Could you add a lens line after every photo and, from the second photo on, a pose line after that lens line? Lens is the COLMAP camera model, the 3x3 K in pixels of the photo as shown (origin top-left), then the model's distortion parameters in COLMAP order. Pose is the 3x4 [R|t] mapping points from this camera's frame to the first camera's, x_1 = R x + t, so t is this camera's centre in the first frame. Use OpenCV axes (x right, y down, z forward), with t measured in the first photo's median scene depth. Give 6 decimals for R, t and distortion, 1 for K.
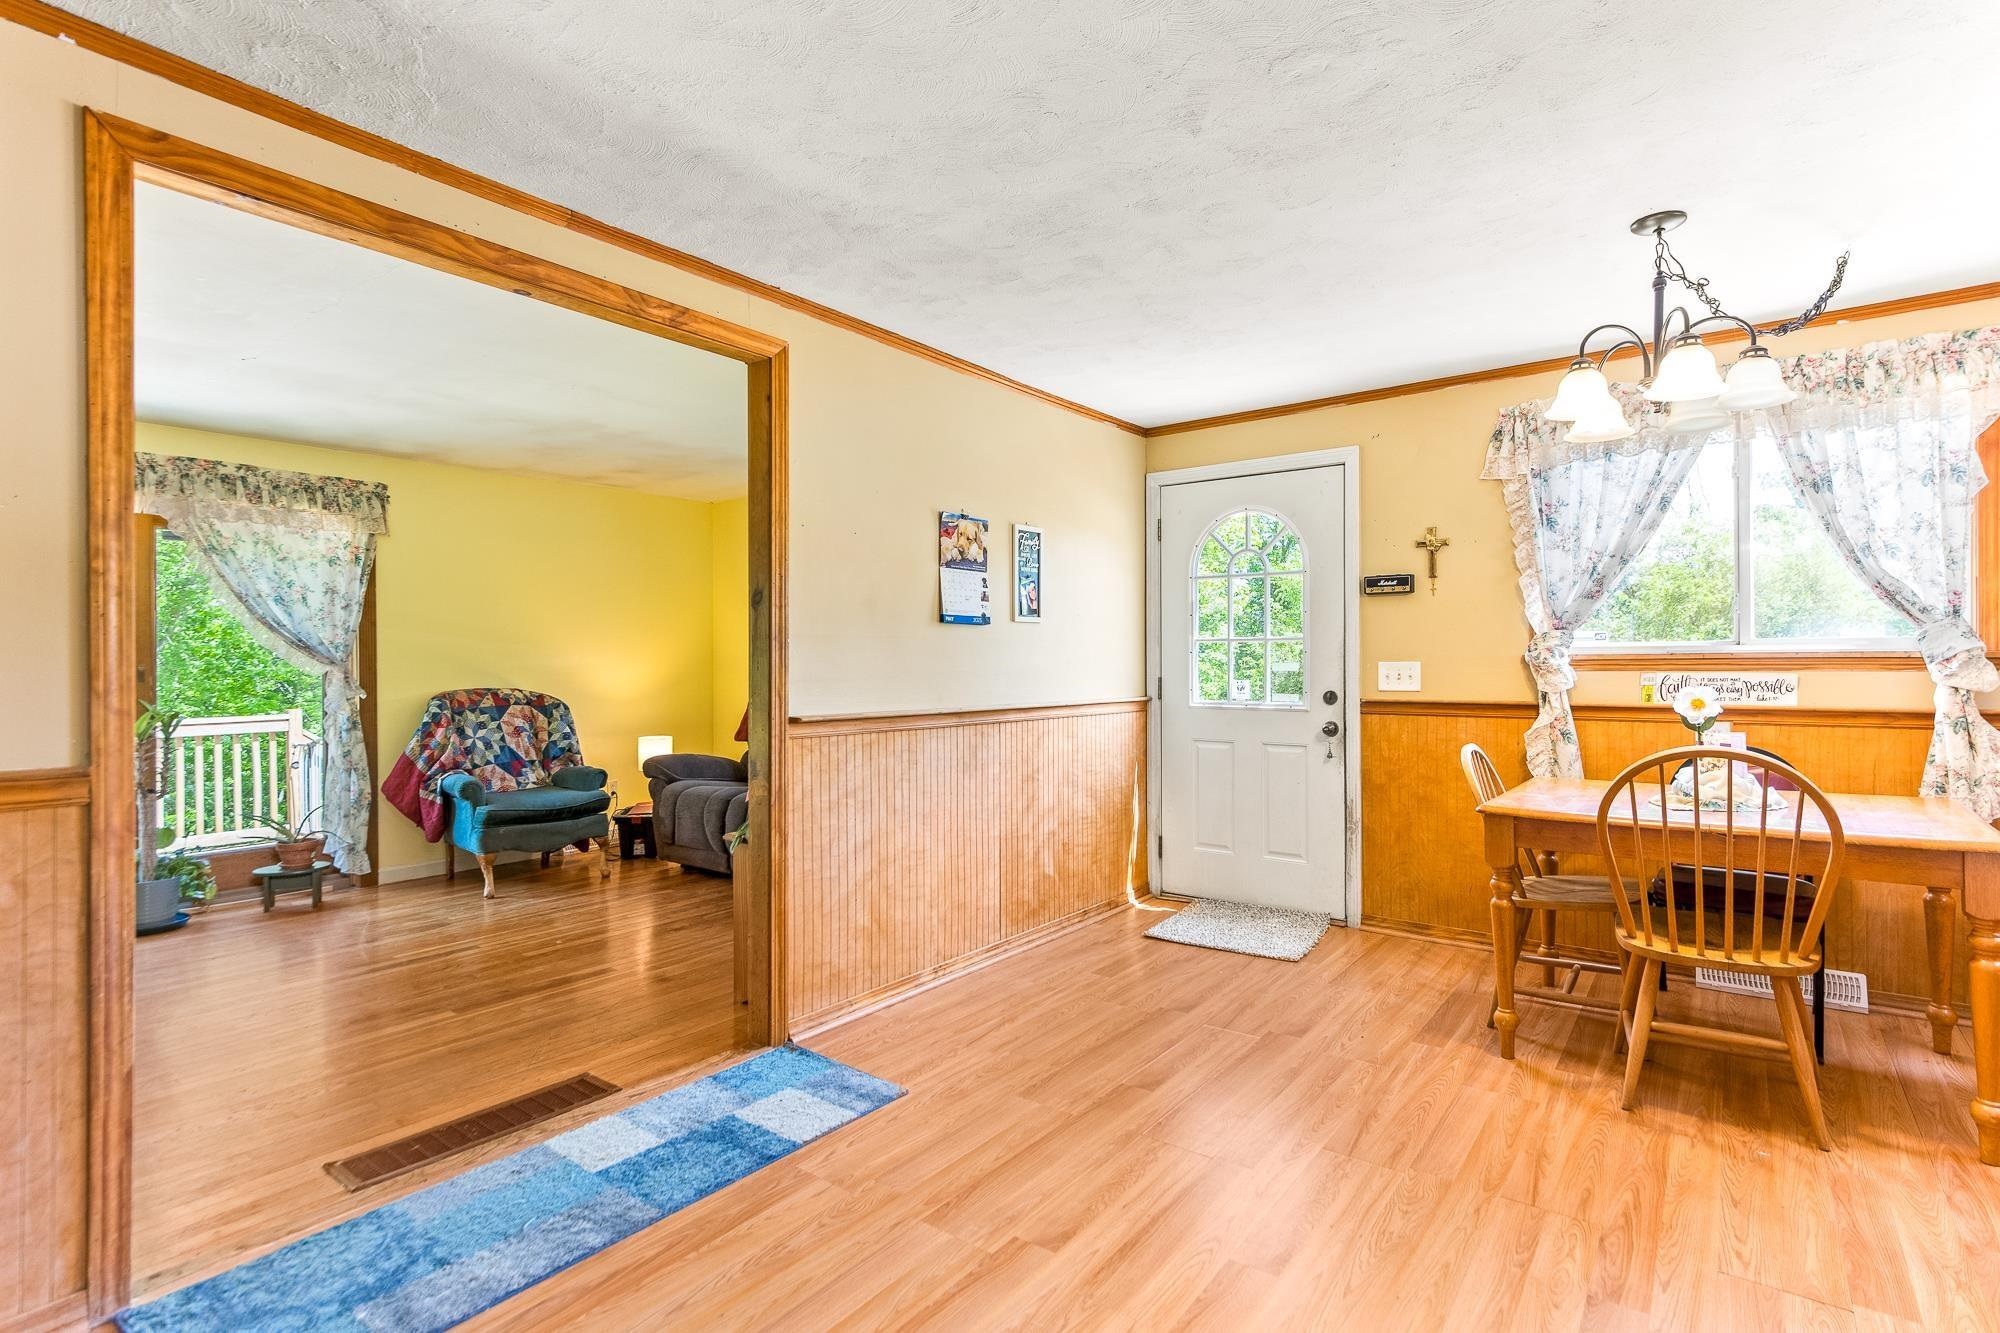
lens RADIAL K [[966.1, 0, 1001.4], [0, 966.1, 657.4], [0, 0, 1]] dist [0.006174, 0.001304]
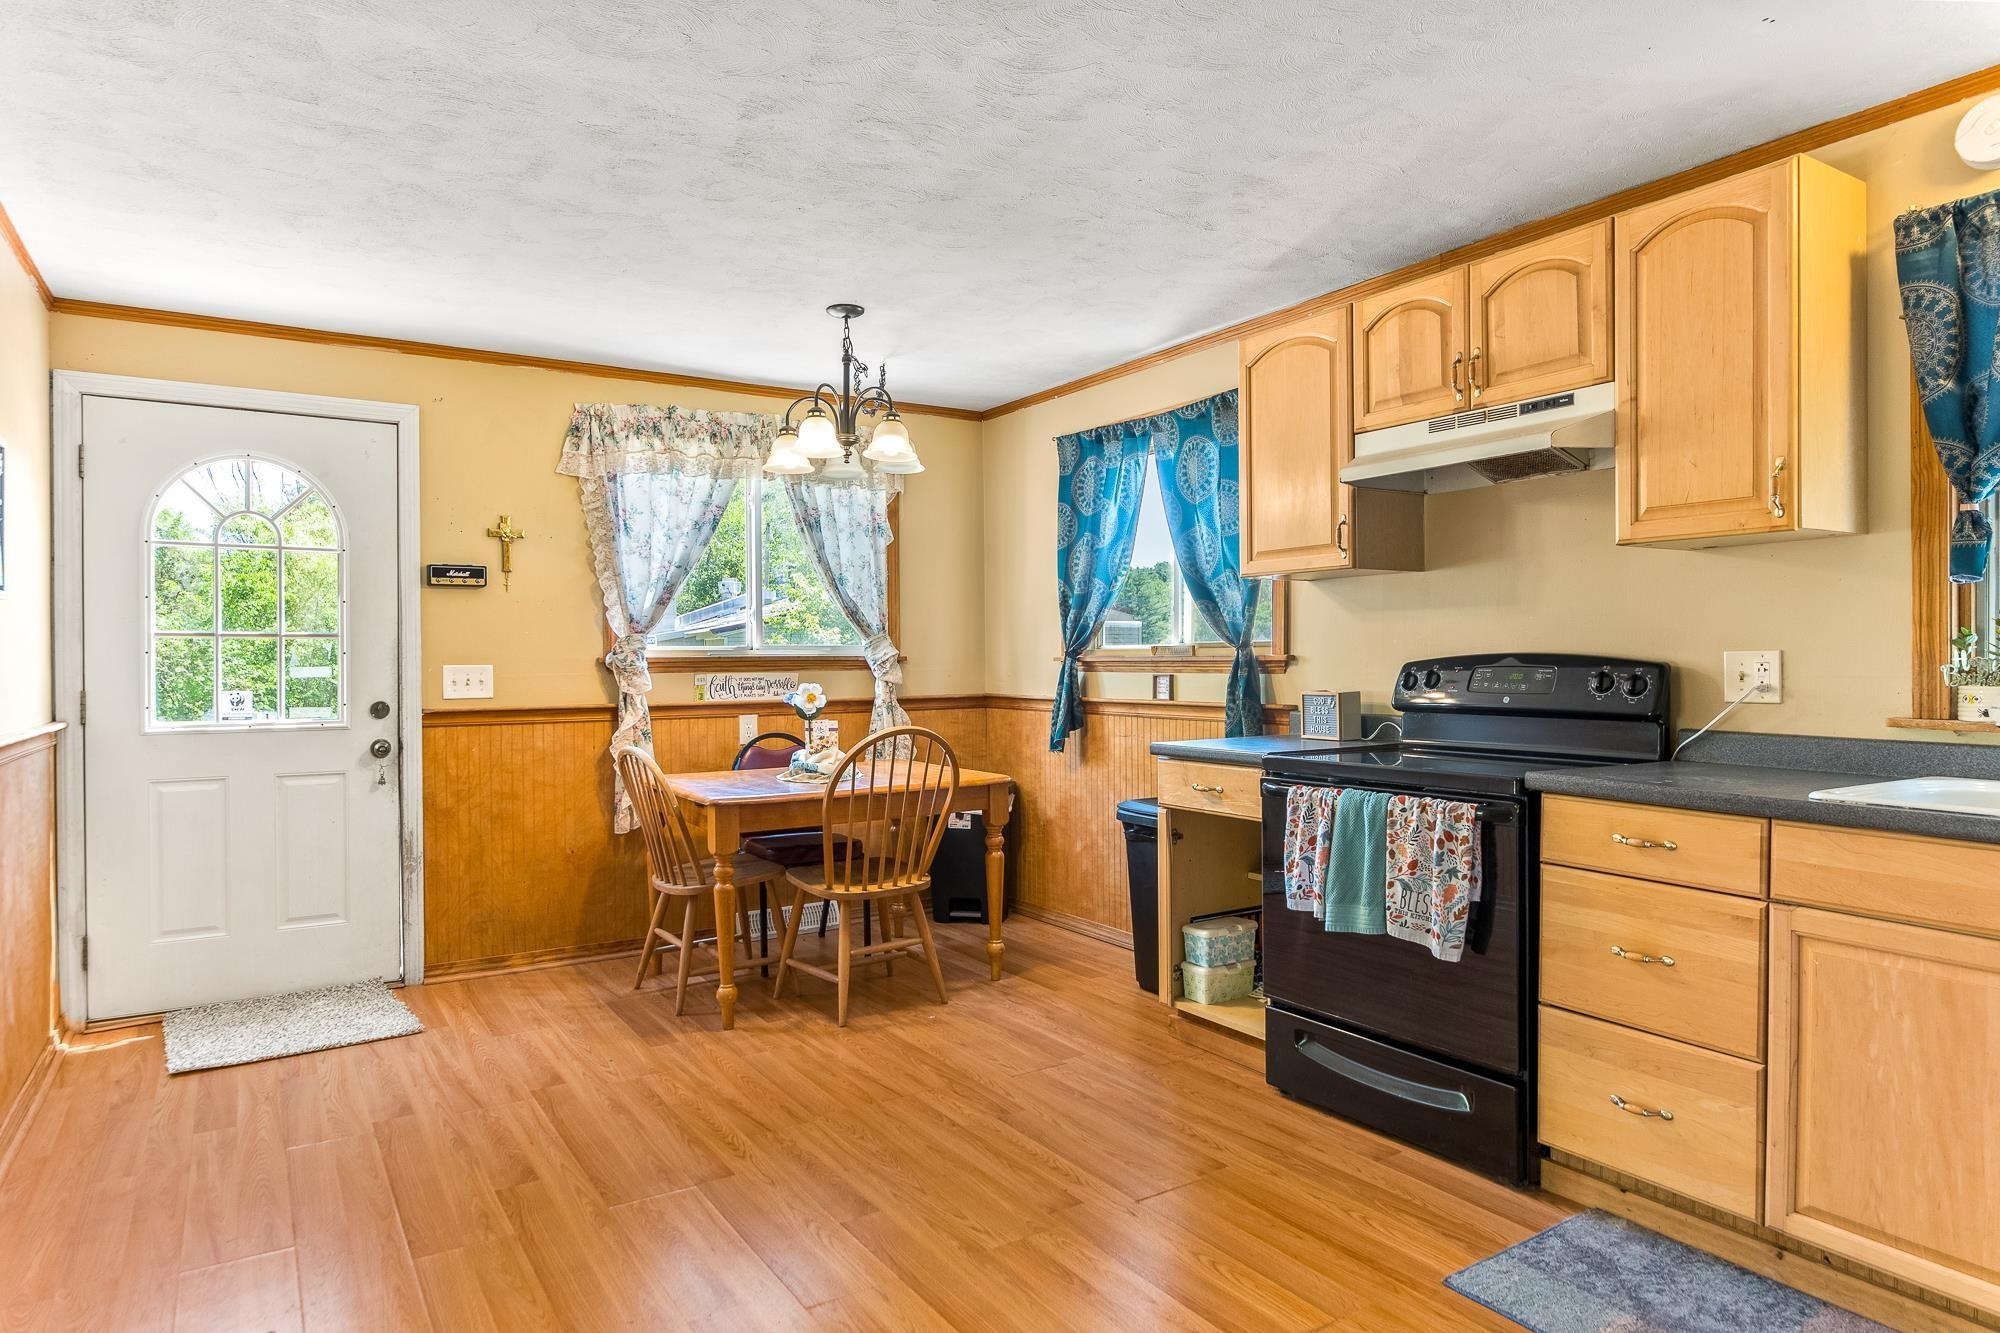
lens RADIAL K [[1180.8, 0, 1001.7], [0, 1180.8, 668.9], [0, 0, 1]] dist [0.004429, 0.002553]
pose [[0.351270, -0.004422, 0.936264, -0.479291], [0.000212, 0.999989, 0.004644, 0.003460], [-0.936274, -0.001433, 0.351267, 0.198655]]
